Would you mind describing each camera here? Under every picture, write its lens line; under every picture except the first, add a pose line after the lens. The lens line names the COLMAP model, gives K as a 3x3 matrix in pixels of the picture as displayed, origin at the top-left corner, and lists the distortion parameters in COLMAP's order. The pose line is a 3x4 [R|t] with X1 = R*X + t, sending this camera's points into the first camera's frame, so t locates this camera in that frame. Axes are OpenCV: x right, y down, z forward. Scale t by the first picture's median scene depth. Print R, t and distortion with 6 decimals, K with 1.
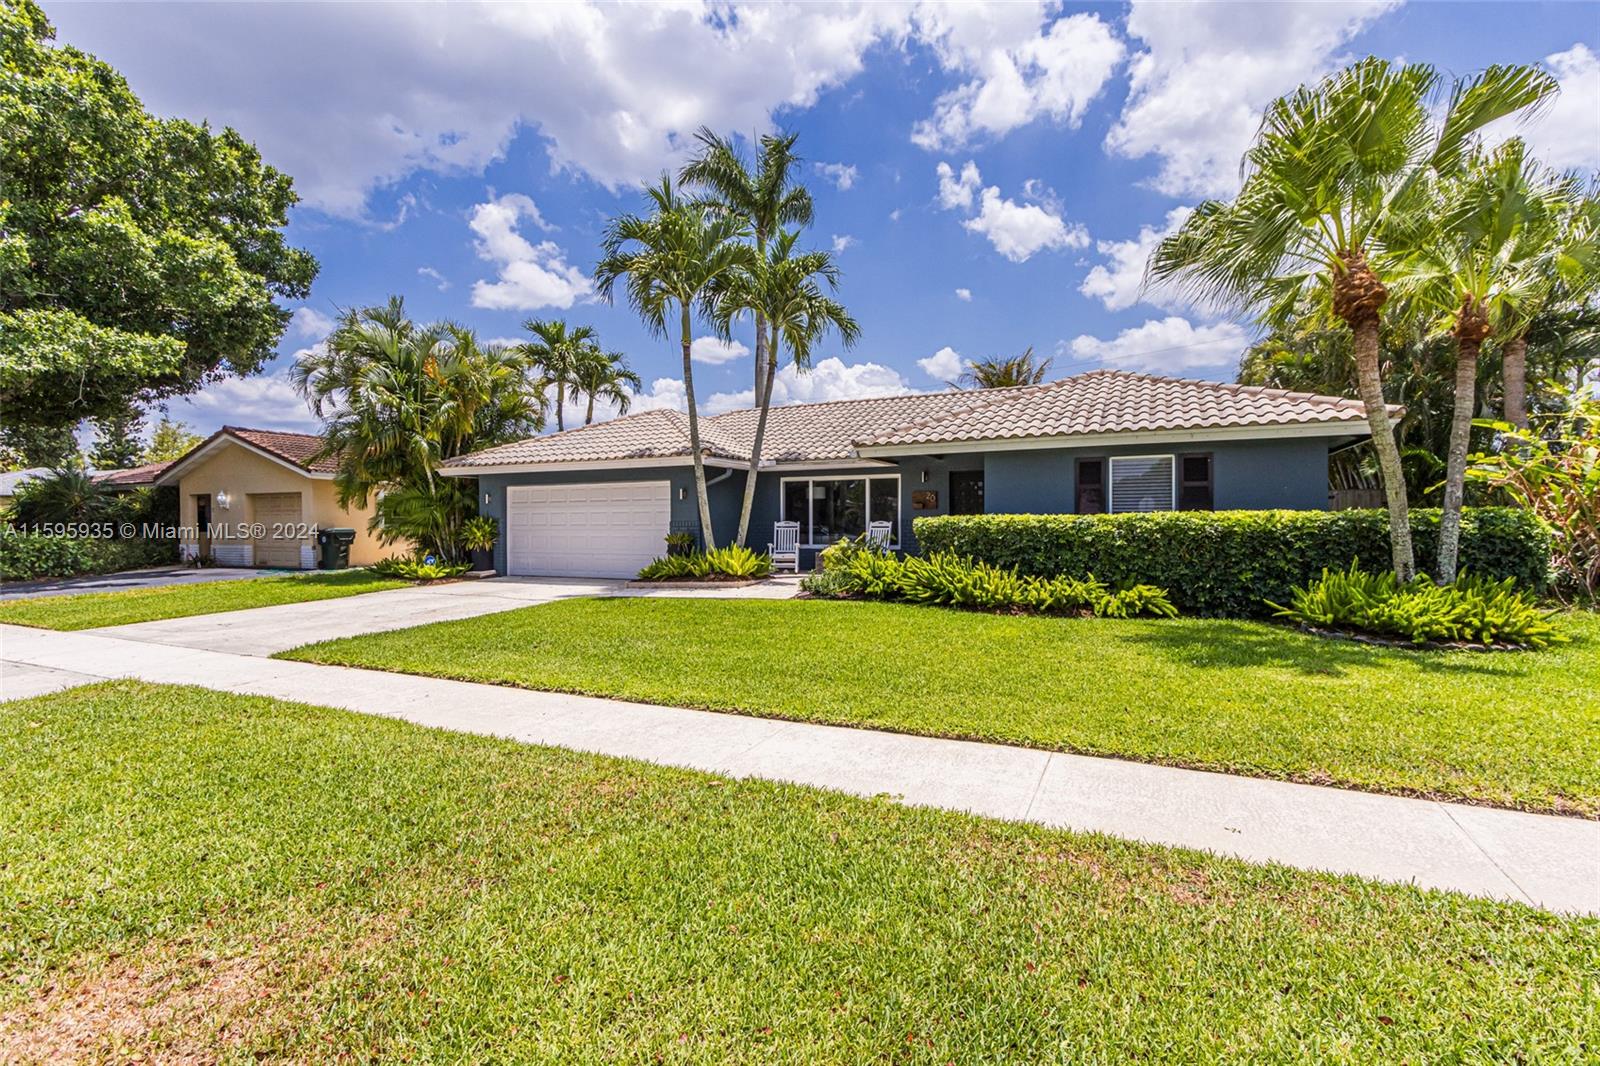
lens RADIAL K [[732.4, 0, 804.7], [0, 732.4, 527.9], [0, 0, 1]] dist [0.008607, -0.002955]
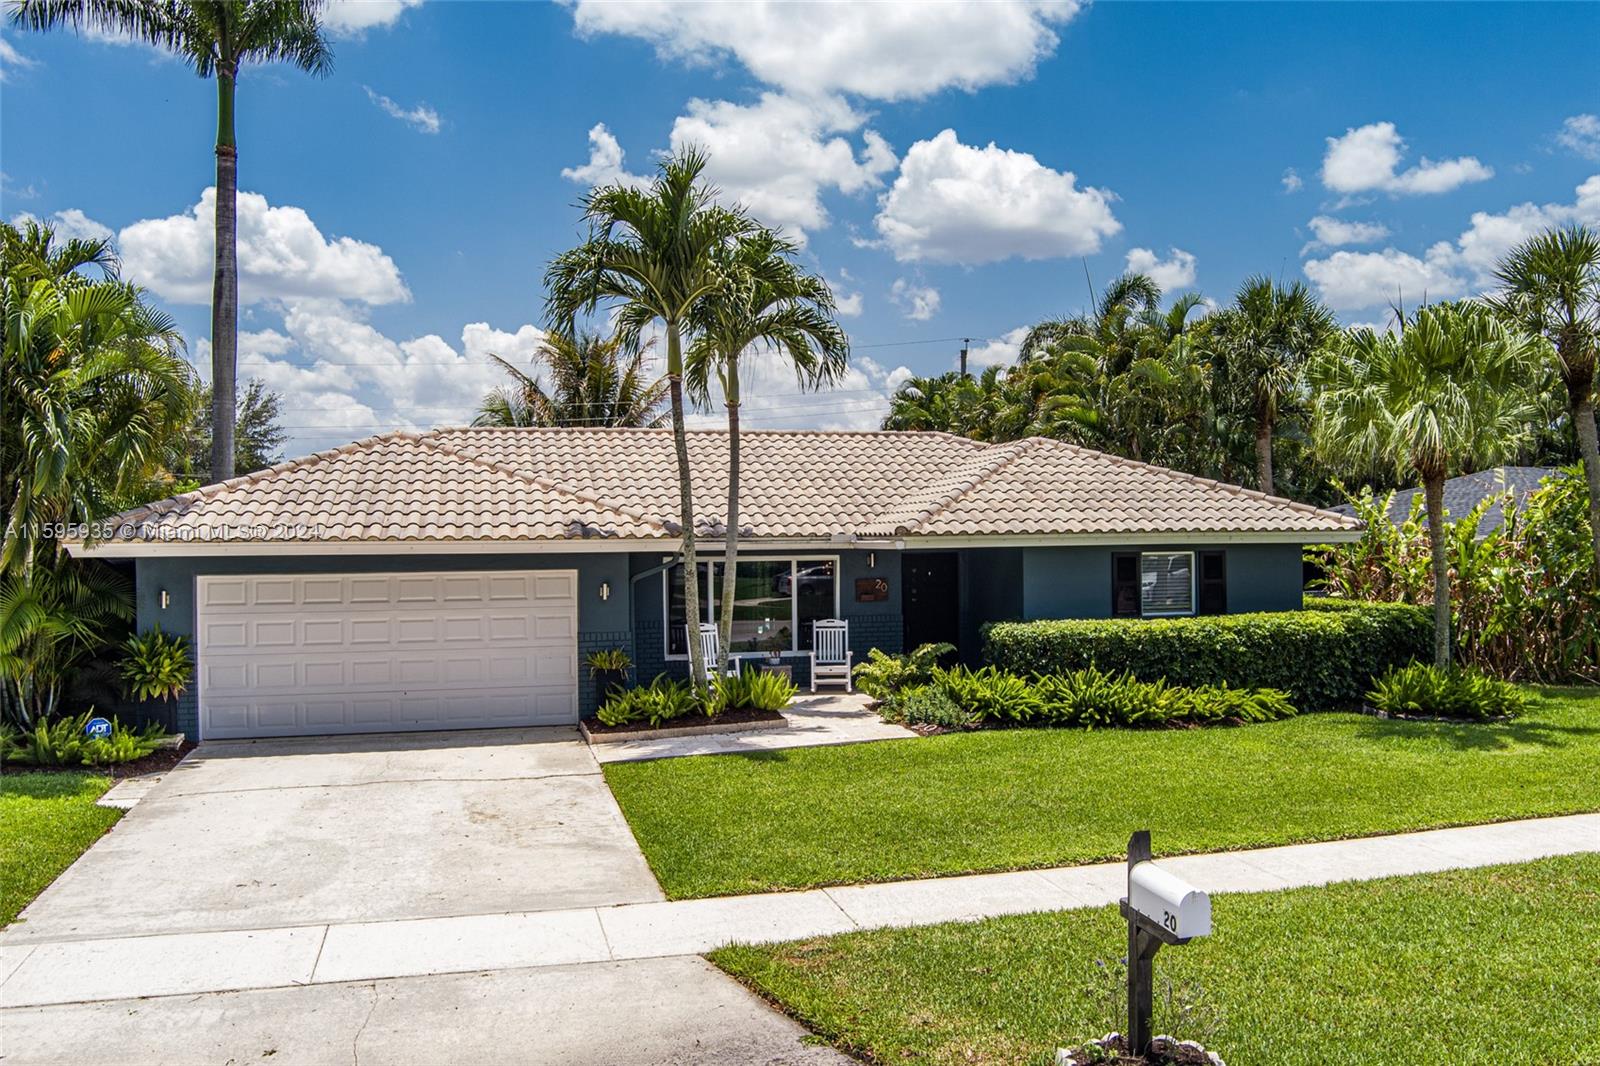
lens RADIAL K [[1296.7, 0, 804.5], [0, 1296.7, 527.9], [0, 0, 1]] dist [-0.066296, 0.004630]
pose [[0.763225, 0.001709, 0.646130, -0.898804], [0.011402, 0.999805, -0.016113, -0.095267], [-0.646032, 0.019665, 0.763057, -0.001236]]
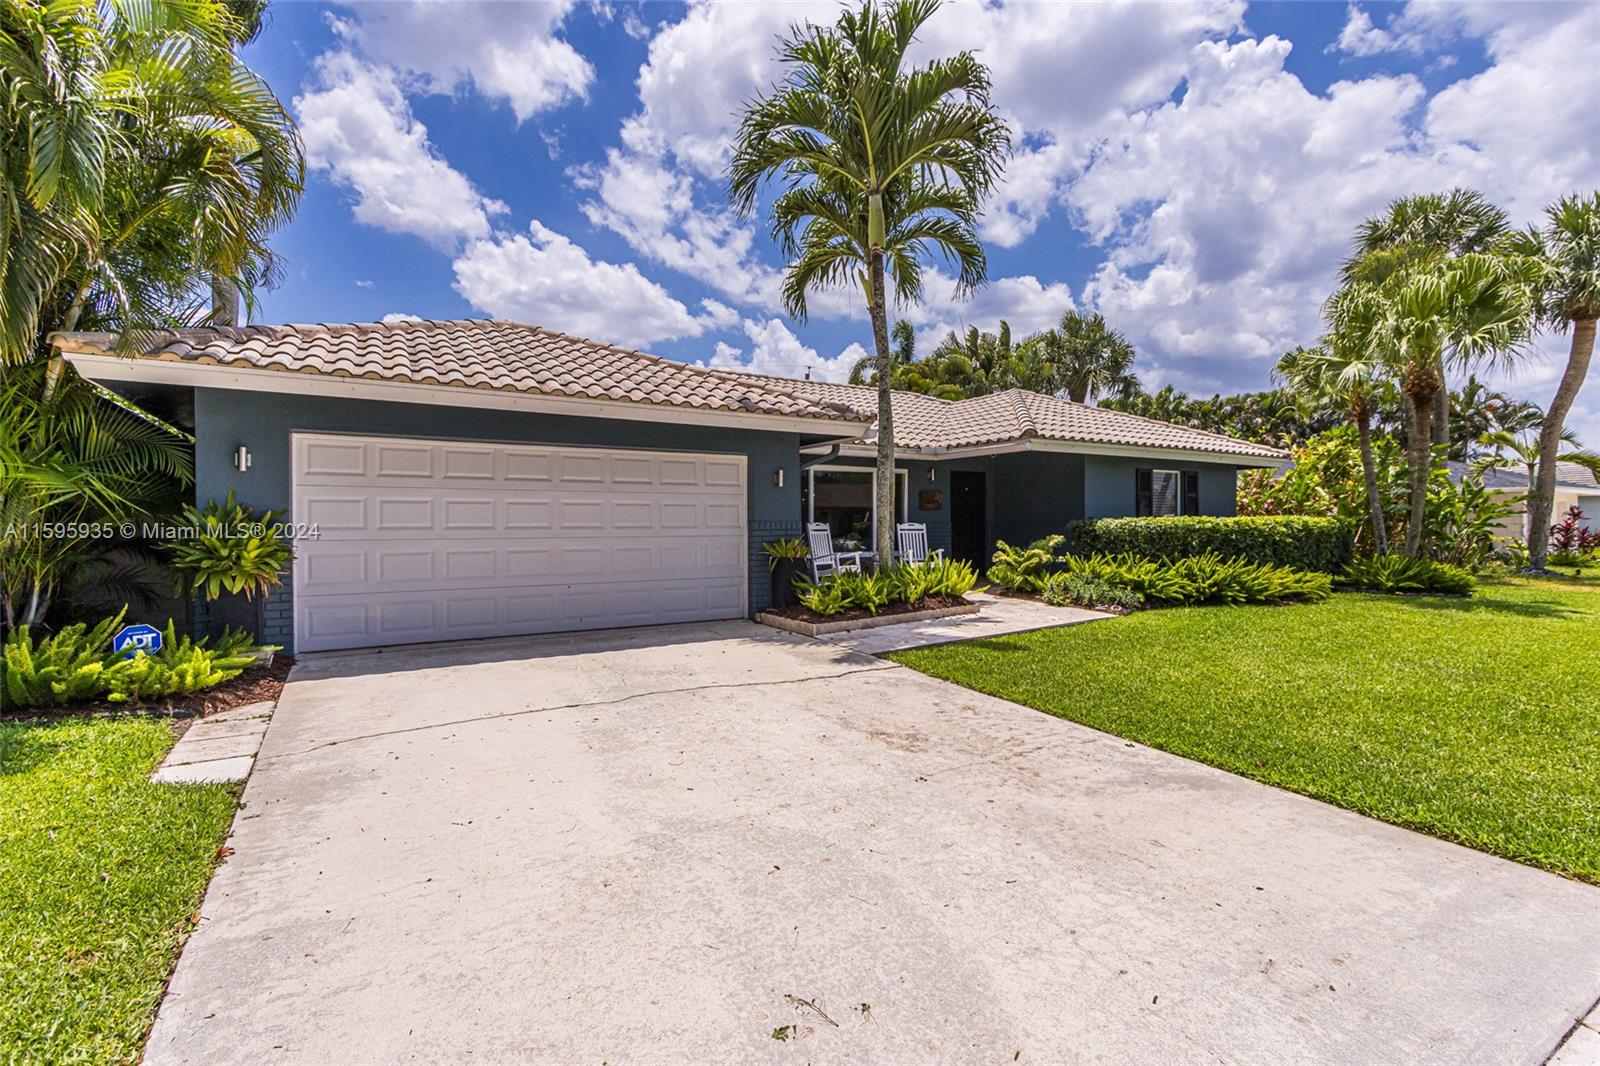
lens RADIAL K [[732.4, 0, 808.2], [0, 732.4, 526.7], [0, 0, 1]] dist [0.008607, -0.002955]
pose [[0.544767, 0.000508, 0.838587, -0.789448], [0.005559, 0.999976, -0.004217, -0.002226], [-0.838569, 0.006959, 0.544751, 0.731182]]
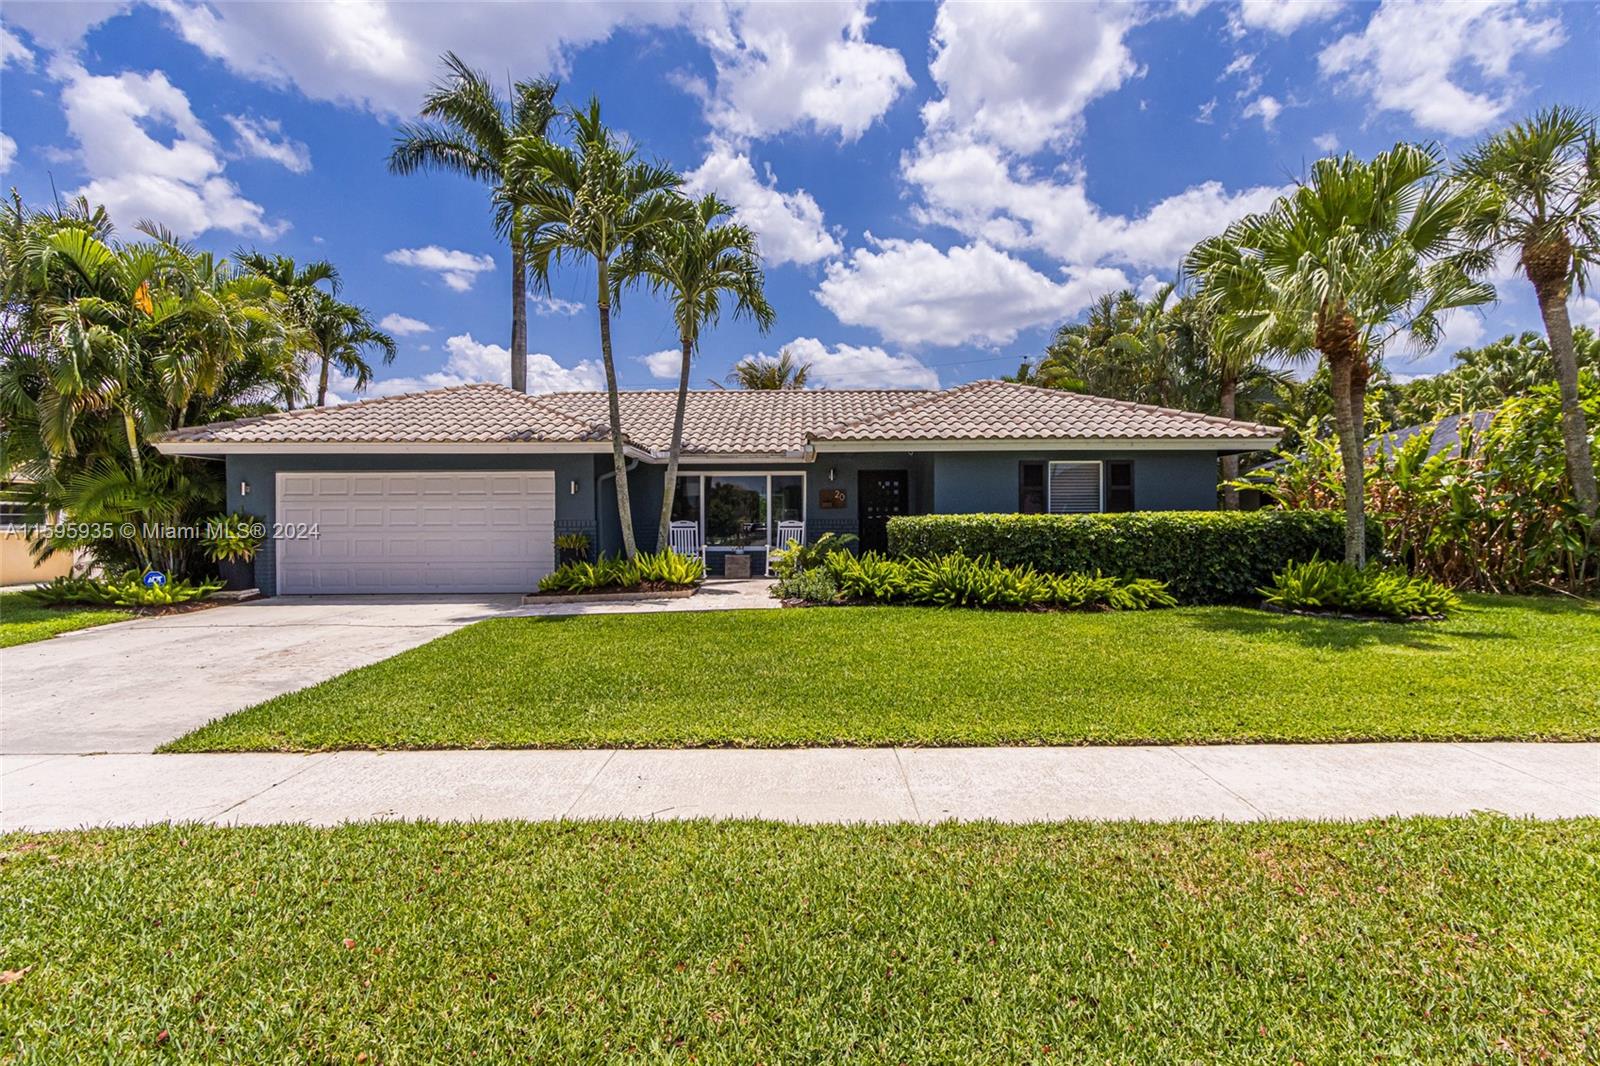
lens RADIAL K [[732.4, 0, 806.9], [0, 732.4, 527.4], [0, 0, 1]] dist [0.008607, -0.002955]
pose [[0.903029, -0.002481, 0.429571, -0.327482], [0.003268, 0.999994, -0.001095, 0.000483], [-0.429566, 0.002392, 0.903032, 0.161574]]
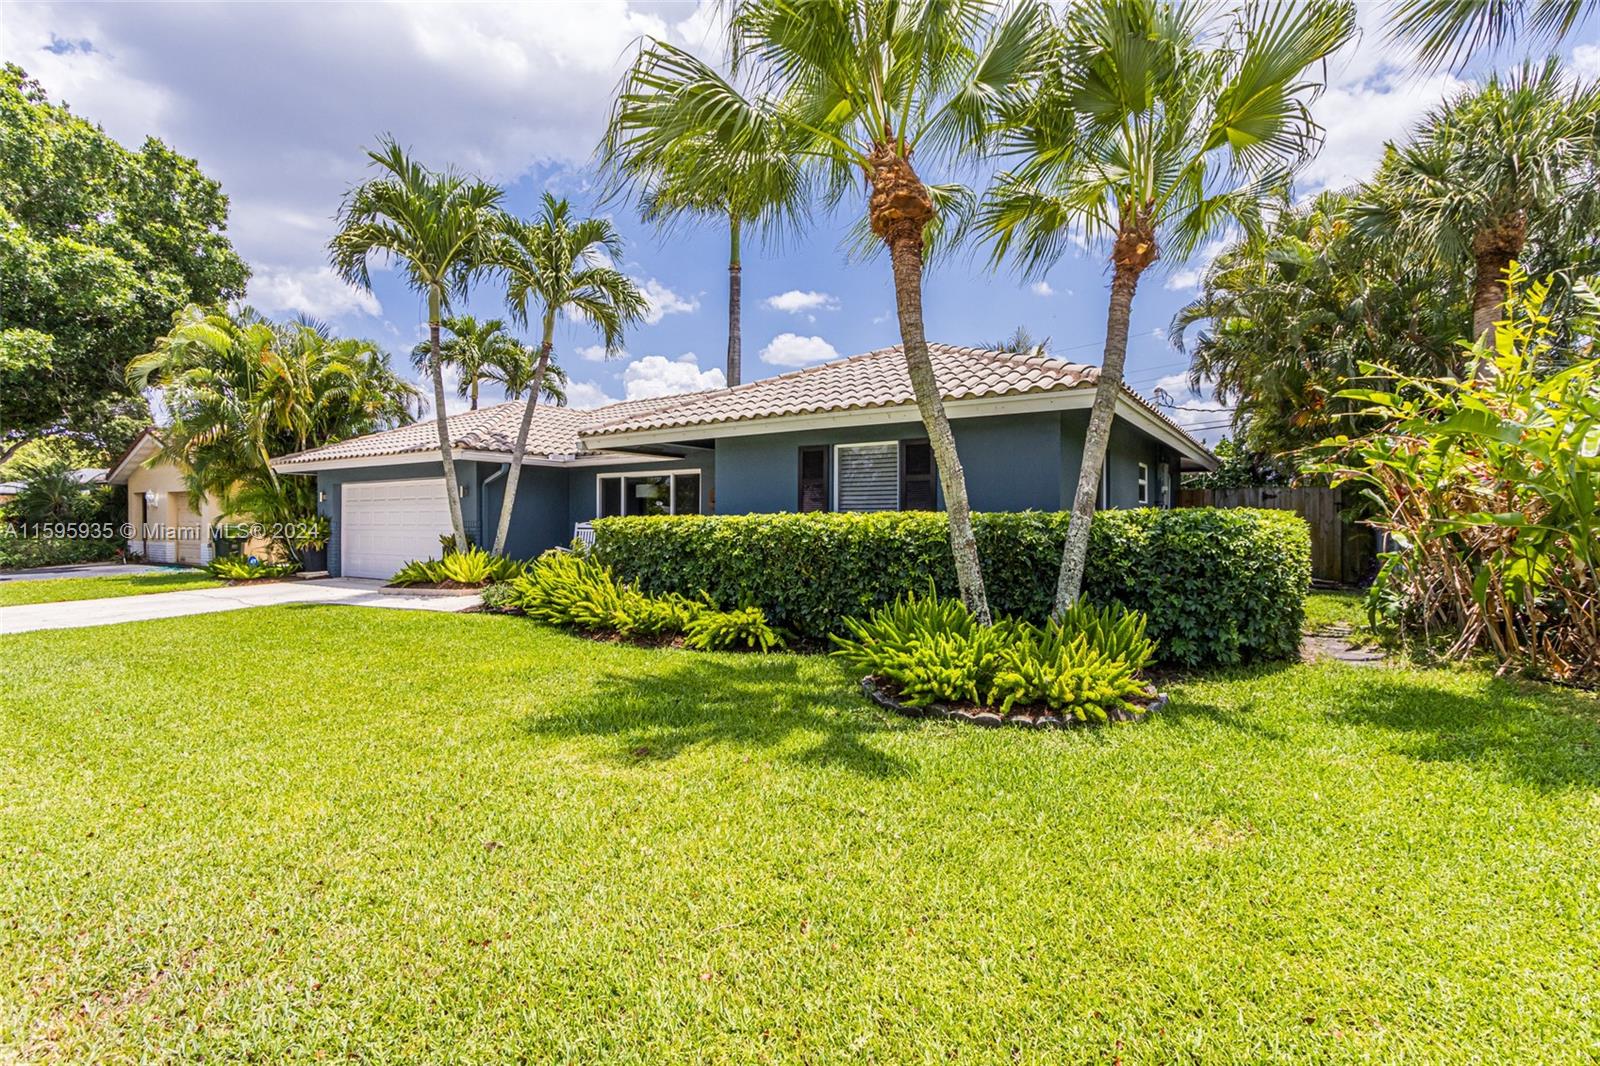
lens RADIAL K [[732.4, 0, 808.5], [0, 732.4, 528.6], [0, 0, 1]] dist [0.008607, -0.002955]
pose [[0.990576, 0.005376, -0.136860, 0.445720], [-0.004970, 0.999982, 0.003304, -0.005919], [0.136875, -0.002593, 0.990585, 0.171837]]
